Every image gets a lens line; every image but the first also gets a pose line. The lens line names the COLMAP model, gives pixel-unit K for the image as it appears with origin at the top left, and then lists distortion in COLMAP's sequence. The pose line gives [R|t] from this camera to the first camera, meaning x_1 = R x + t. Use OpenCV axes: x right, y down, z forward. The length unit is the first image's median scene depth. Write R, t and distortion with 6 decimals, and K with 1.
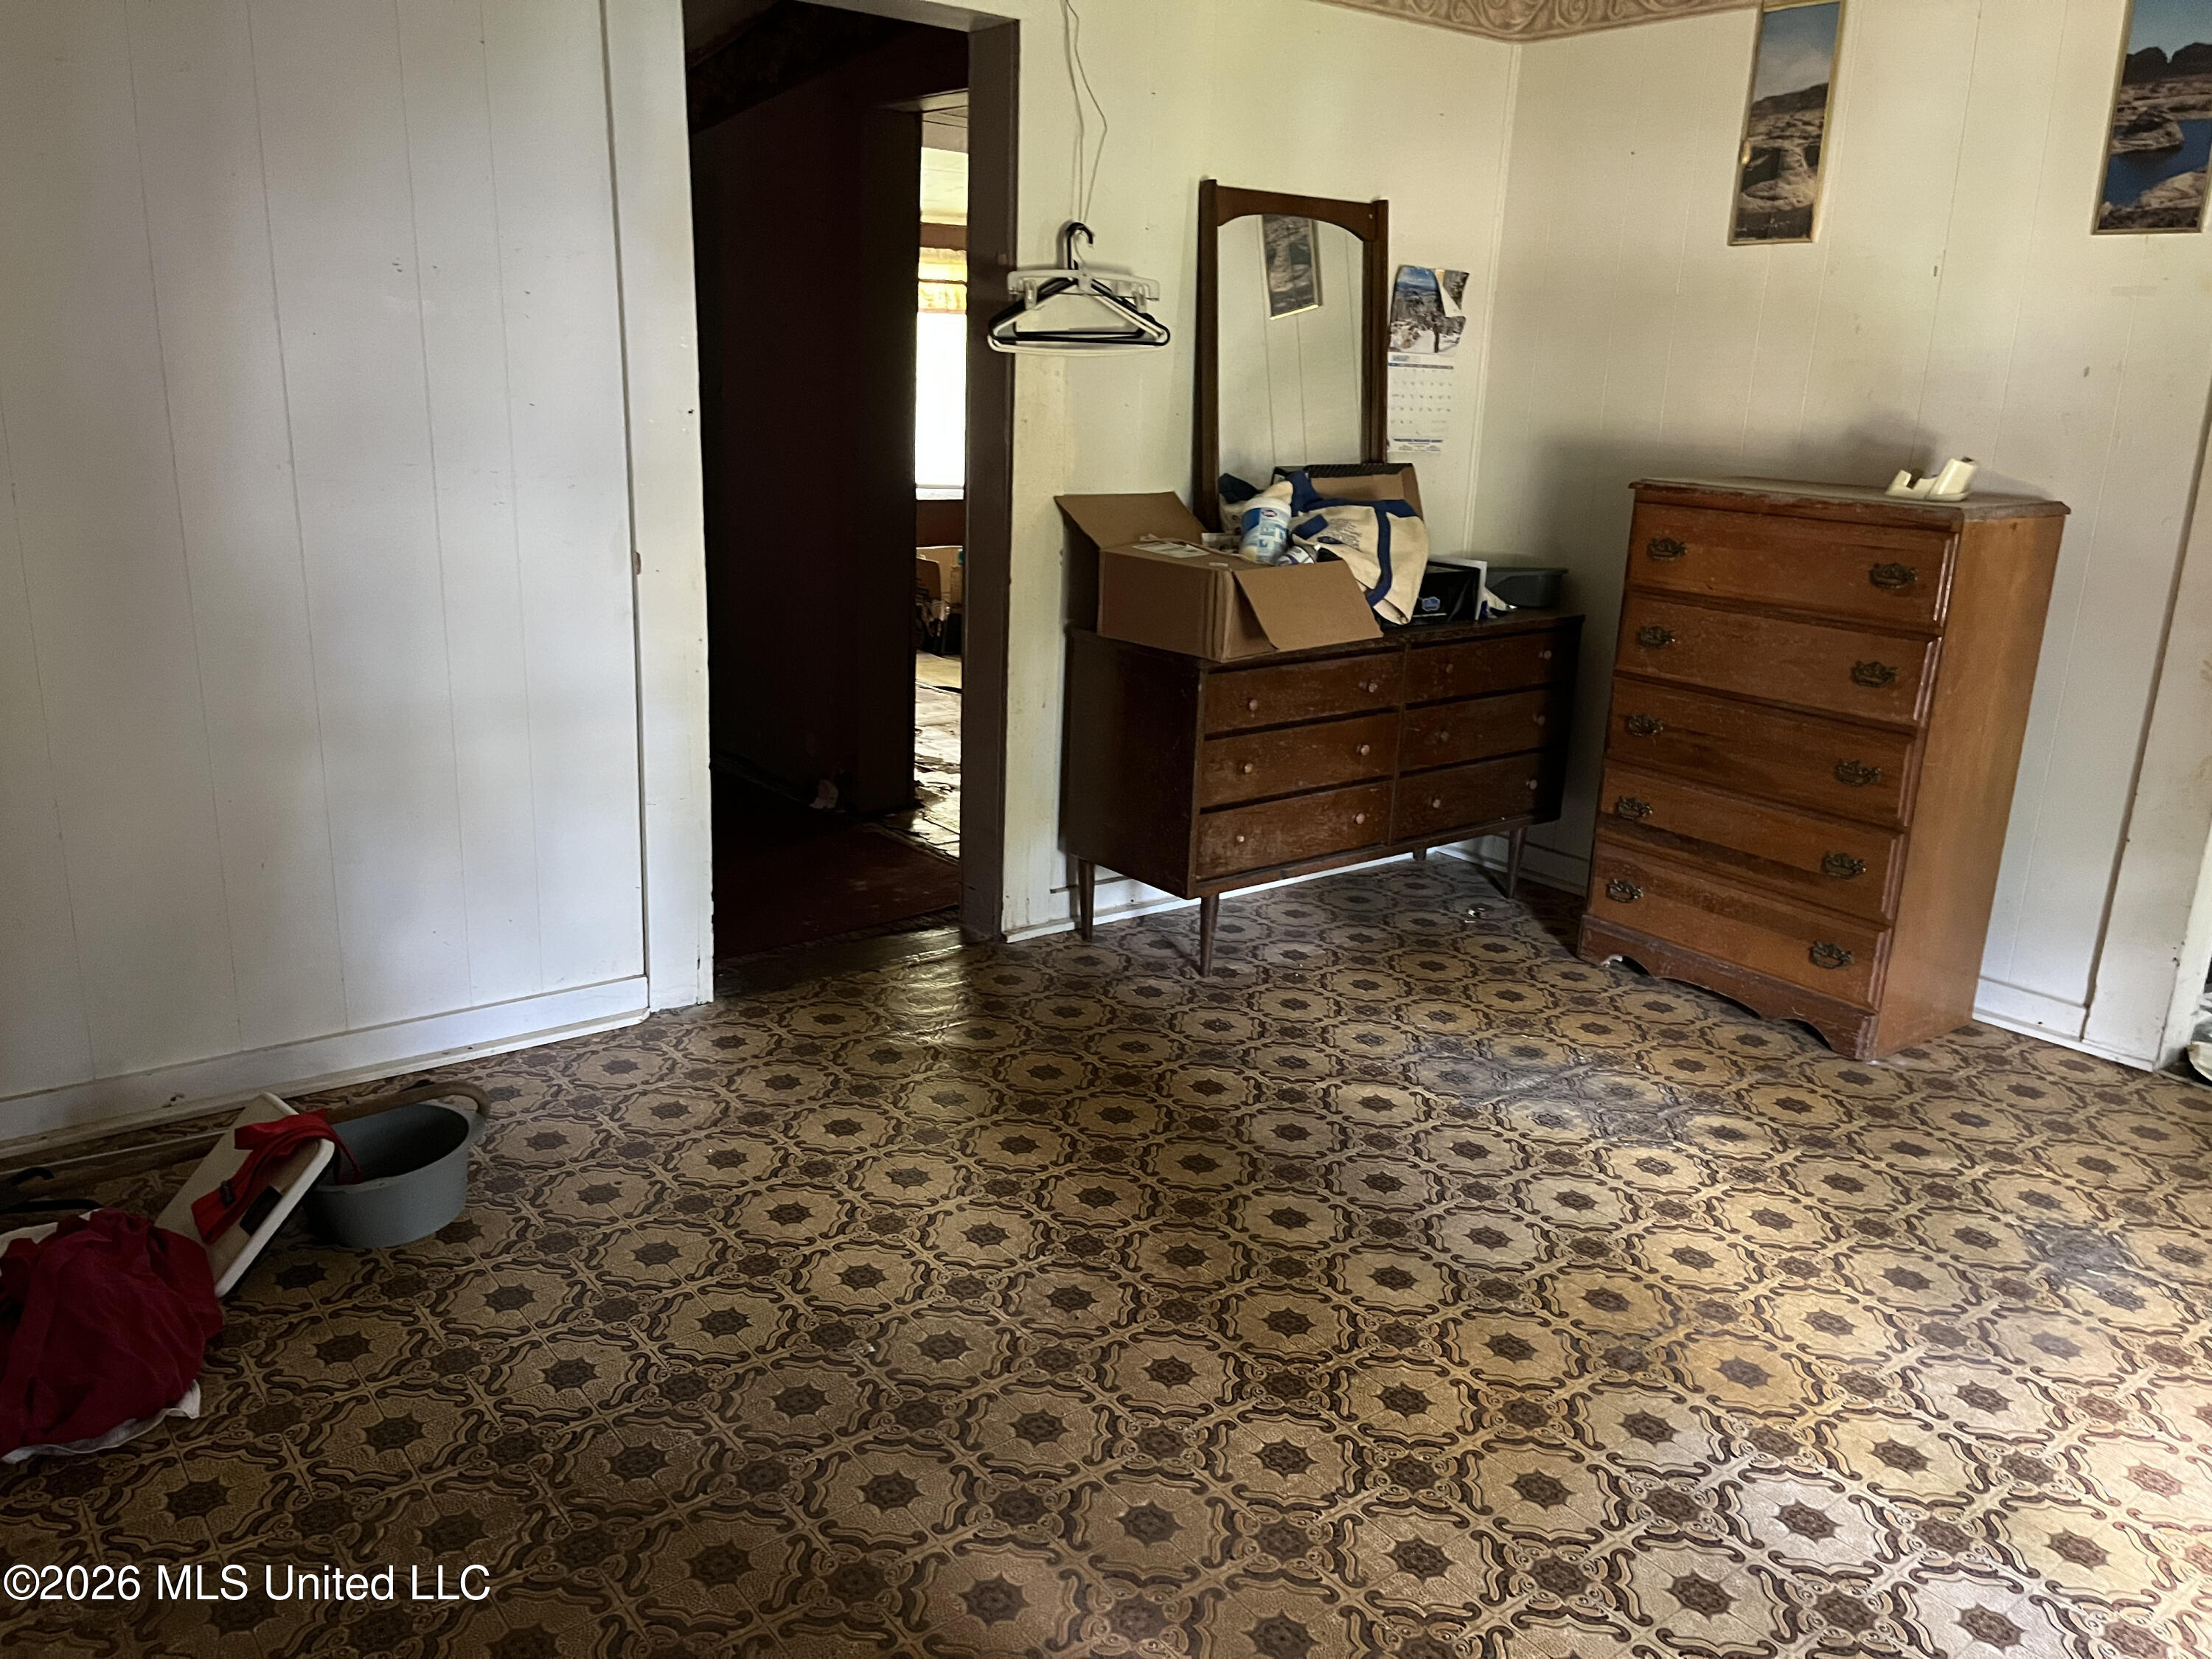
lens RADIAL K [[1682.3, 0, 1089.2], [0, 1682.3, 838.3], [0, 0, 1]] dist [0.047556, -0.068581]
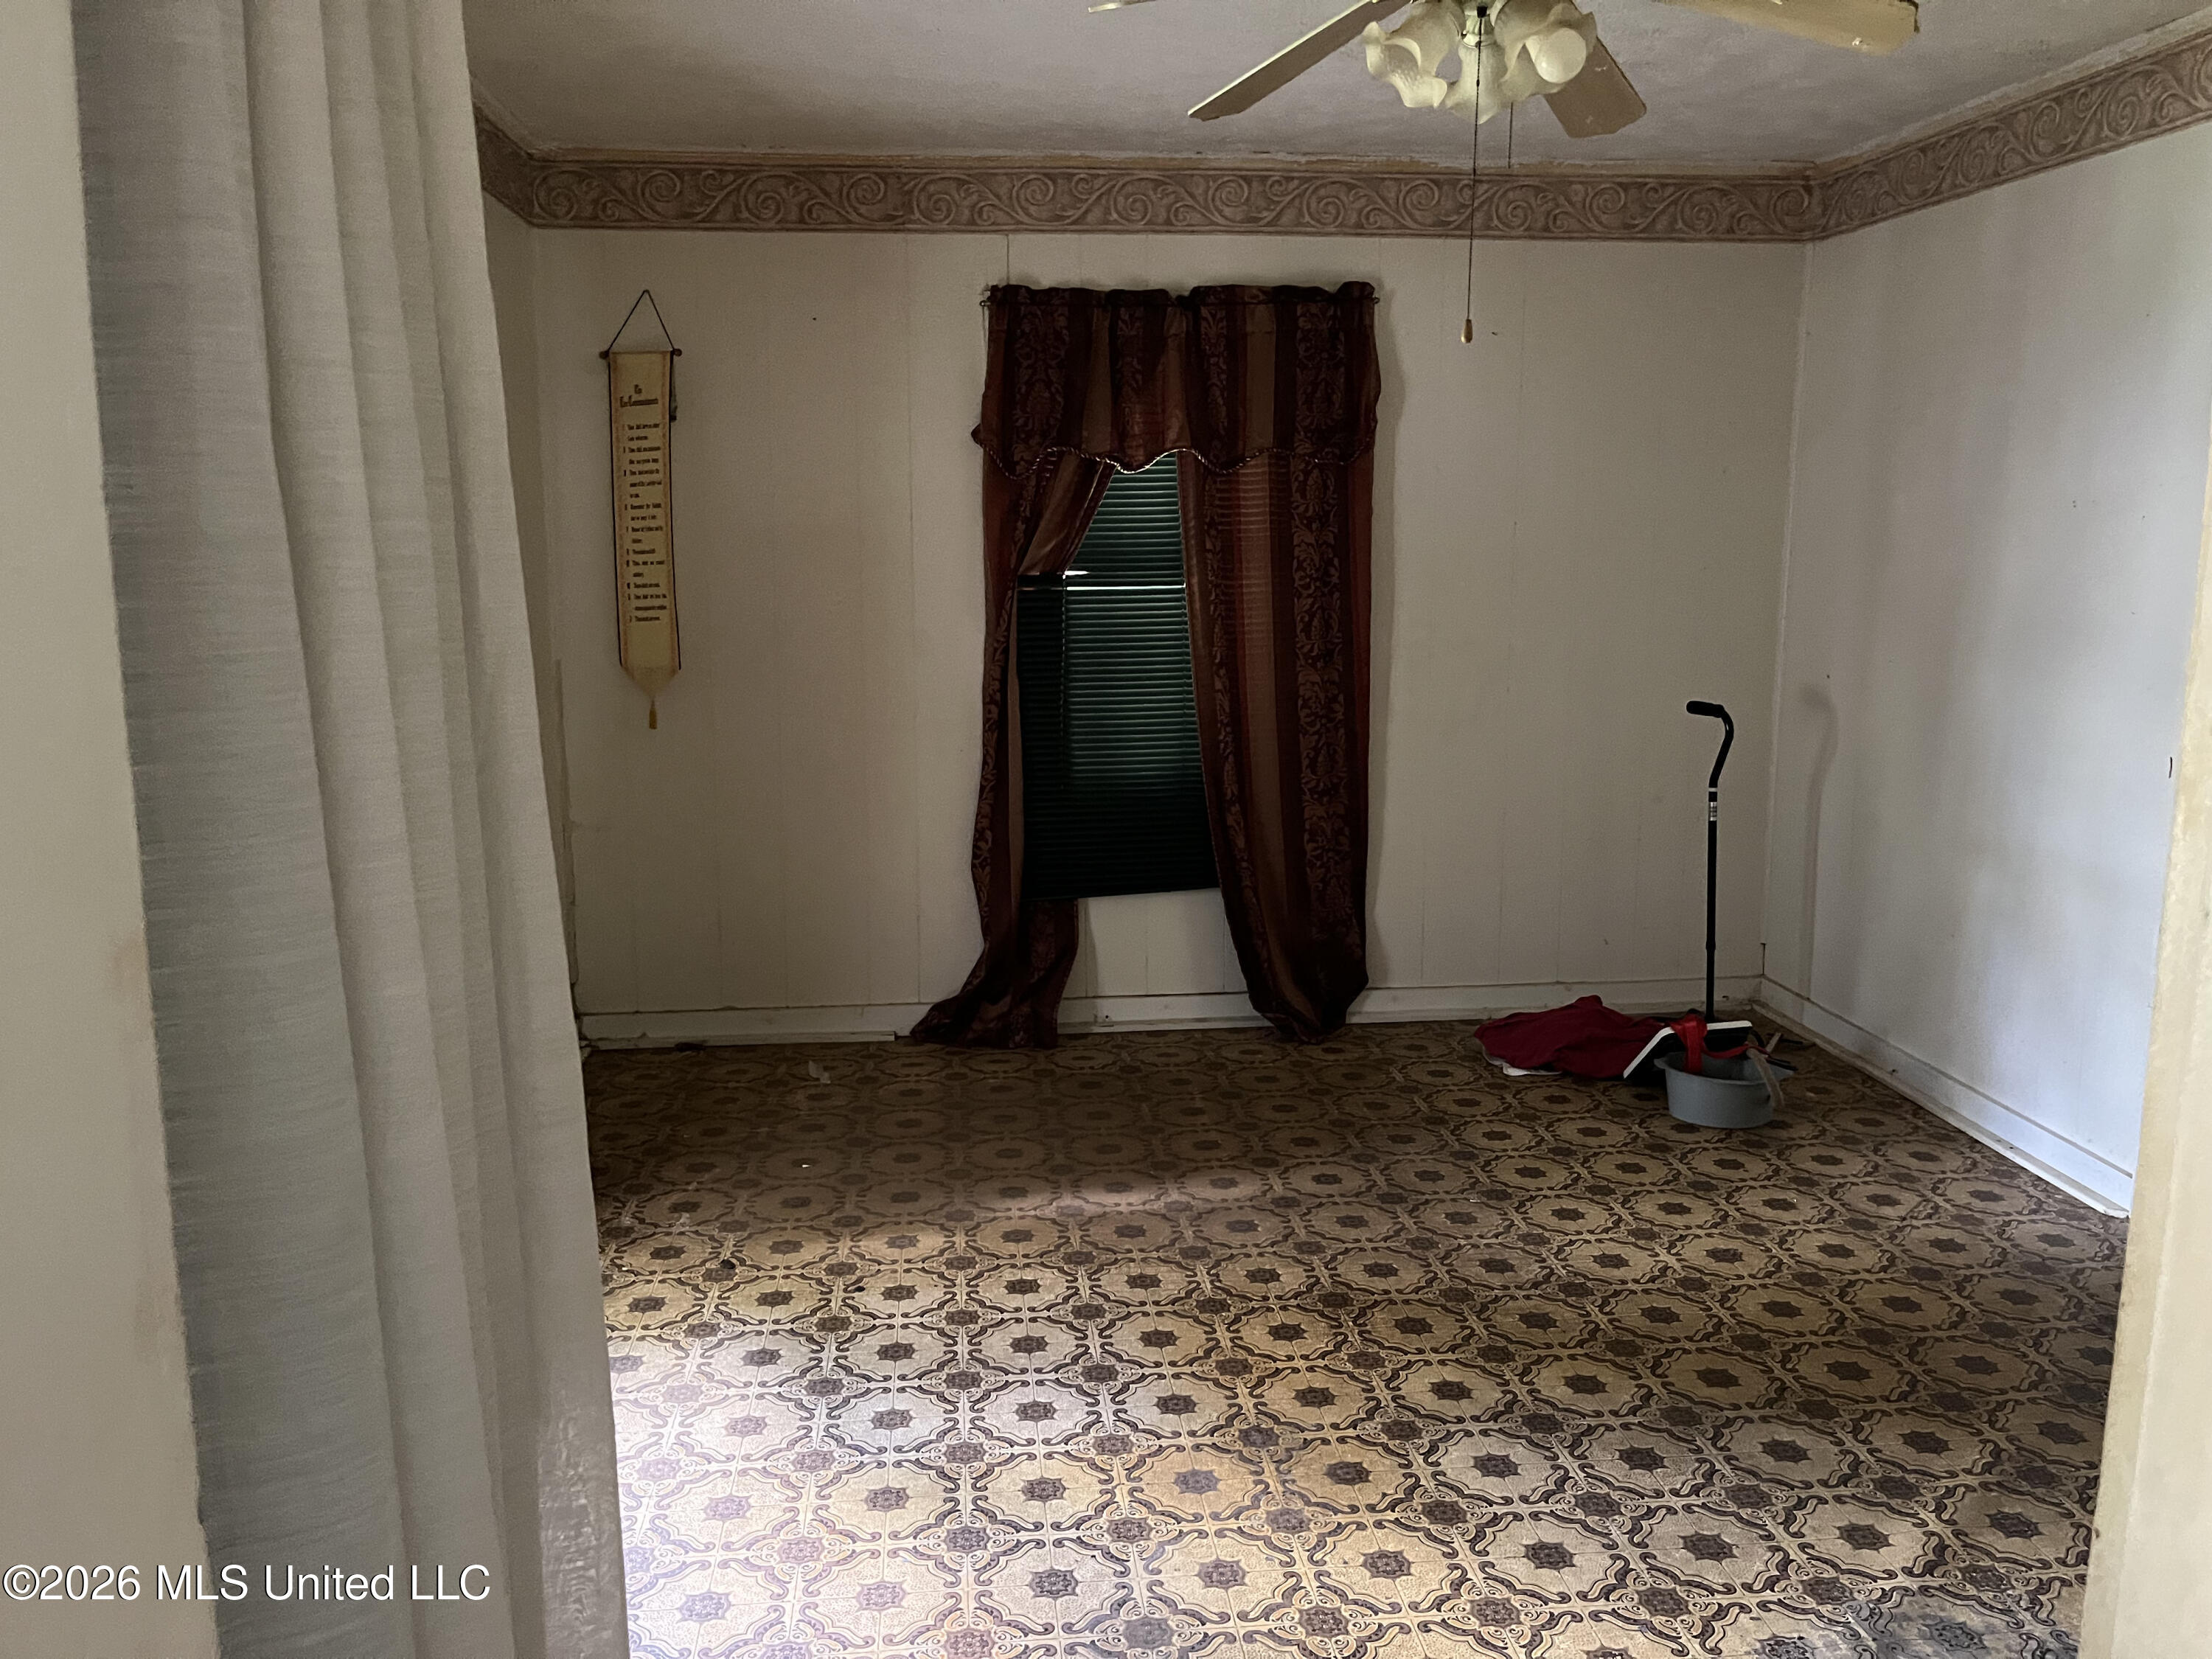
lens RADIAL K [[1682.3, 0, 1110.9], [0, 1682.3, 836.3], [0, 0, 1]] dist [0.047556, -0.068581]
pose [[-0.526880, 0.112437, -0.842470, 1.017618], [-0.256527, 0.923950, 0.283743, -0.272615], [0.810303, 0.365614, -0.457968, 1.051546]]
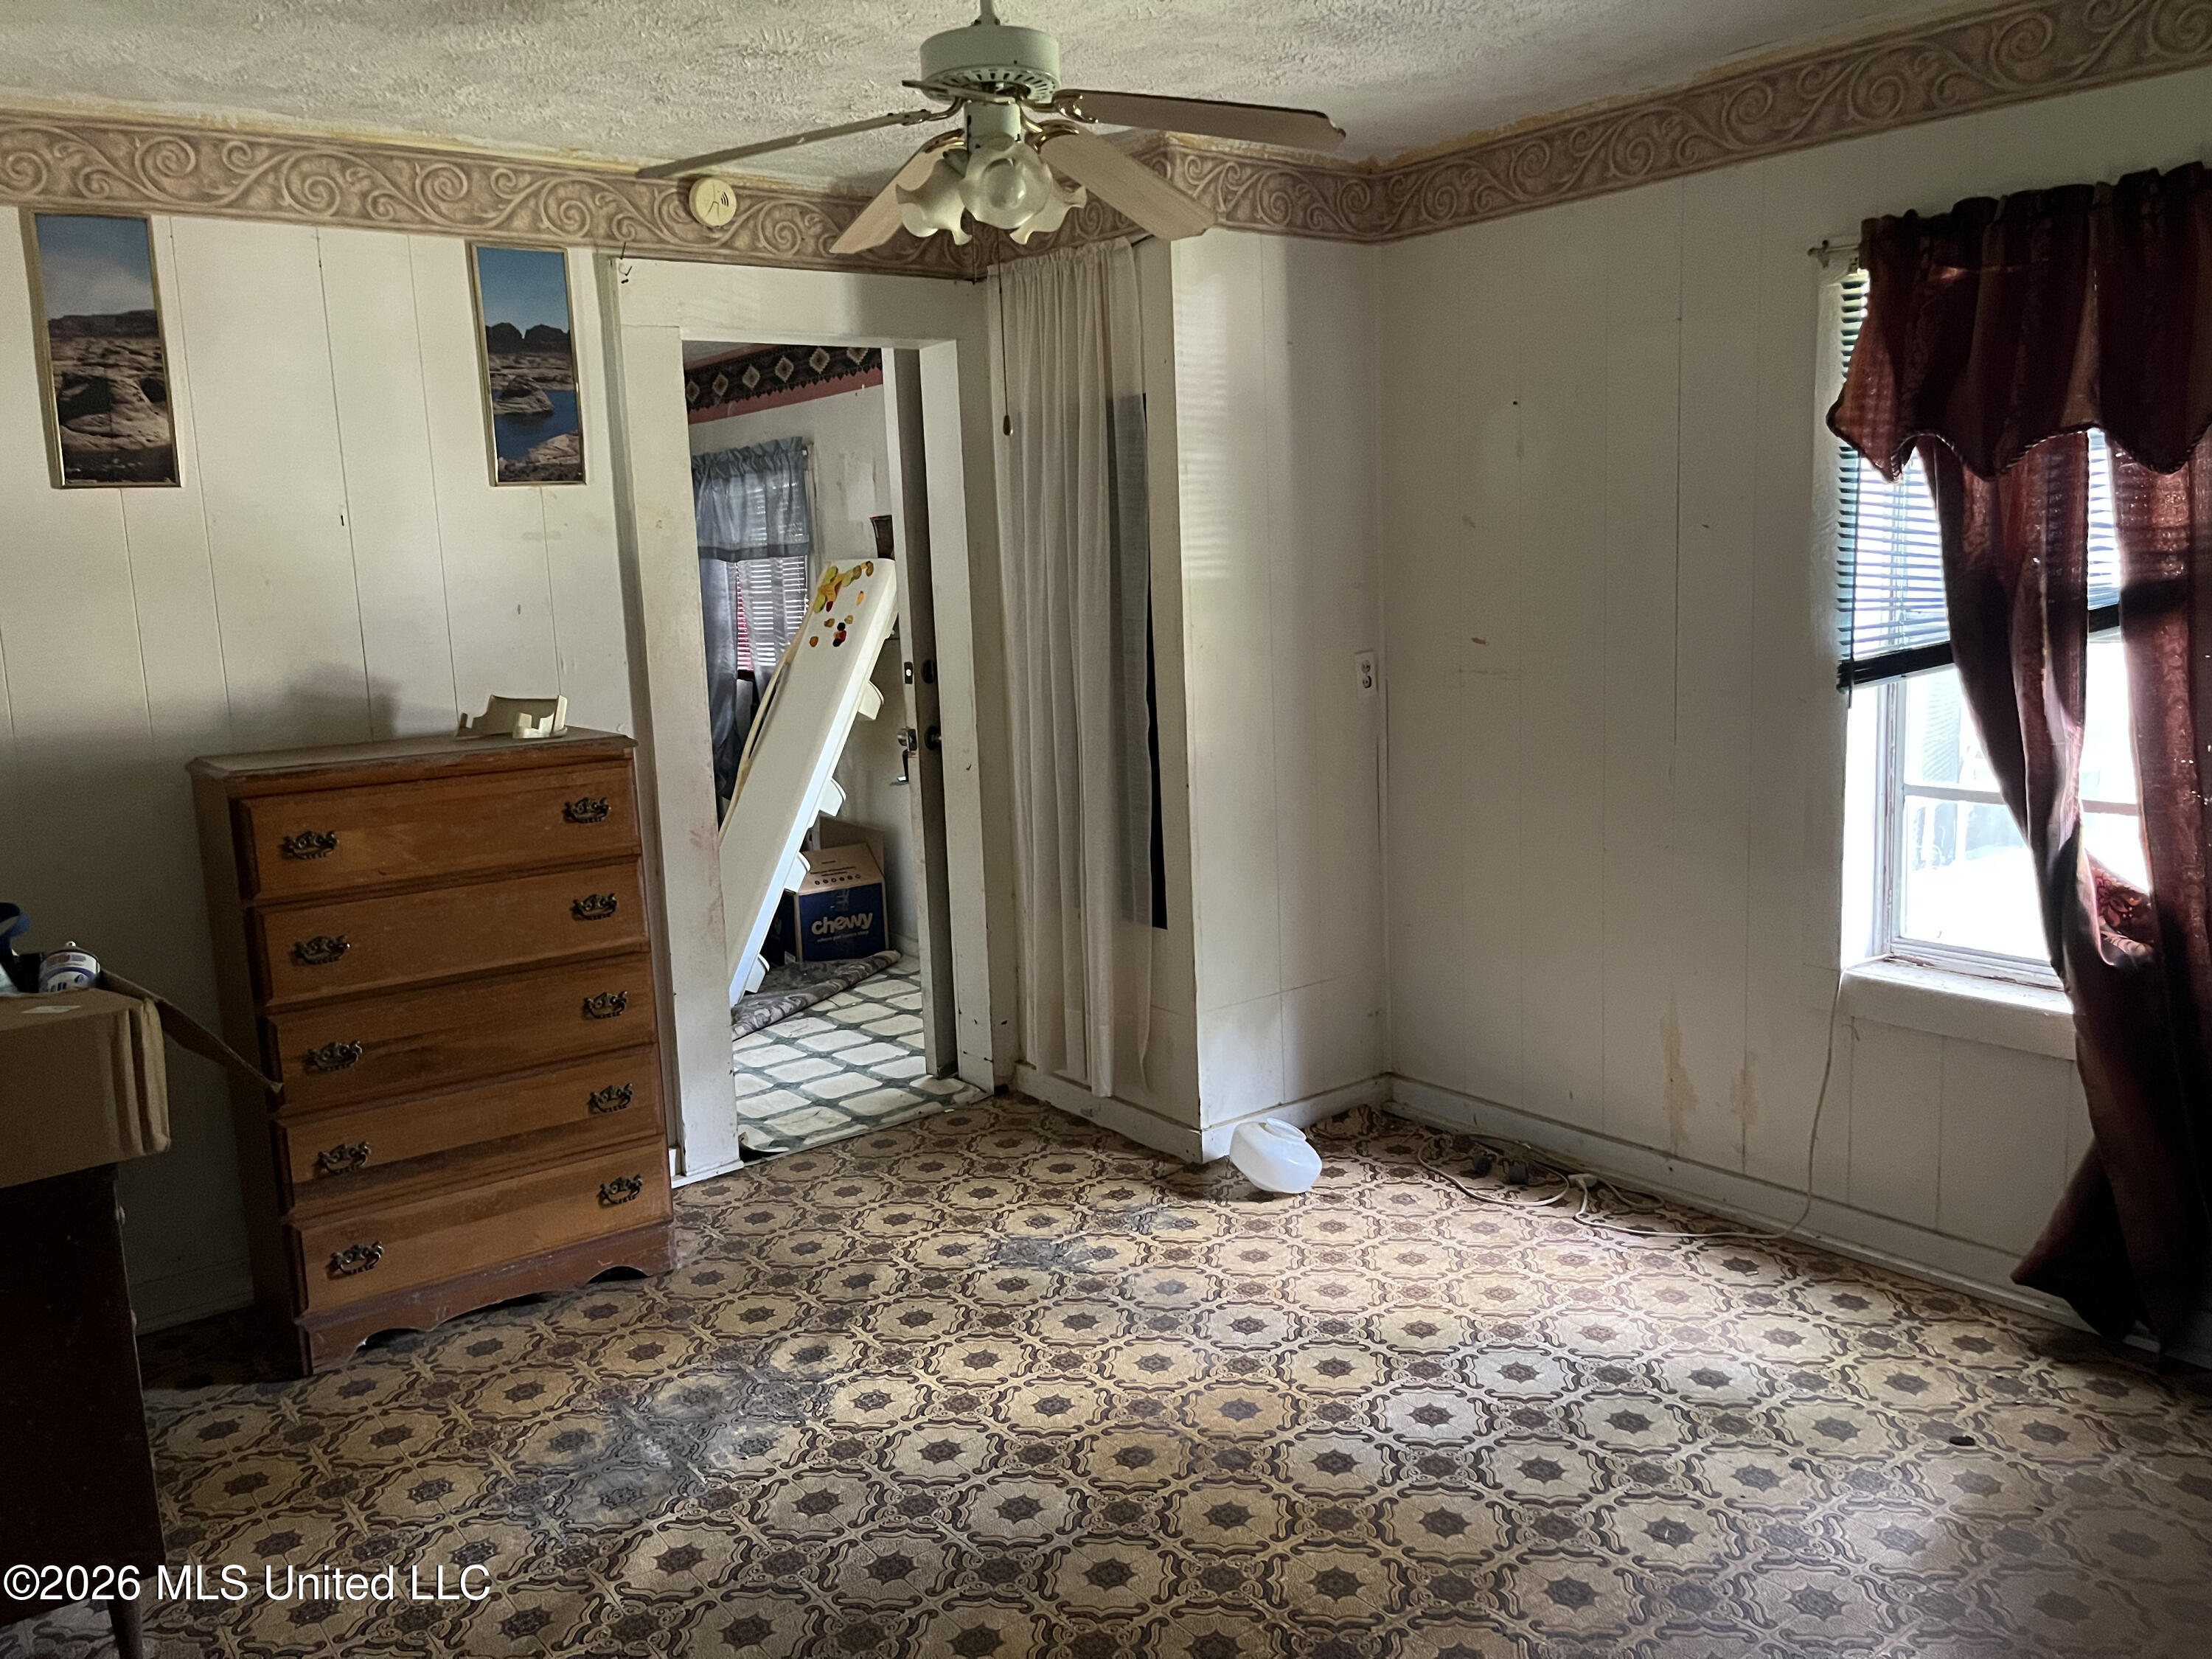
lens RADIAL K [[1682.3, 0, 1089.4], [0, 1682.3, 821.7], [0, 0, 1]] dist [0.047556, -0.068581]
pose [[0.005602, -0.182758, 0.983142, -0.580369], [0.318217, 0.932375, 0.171507, -0.252839], [-0.948001, 0.311891, 0.063380, 0.730240]]
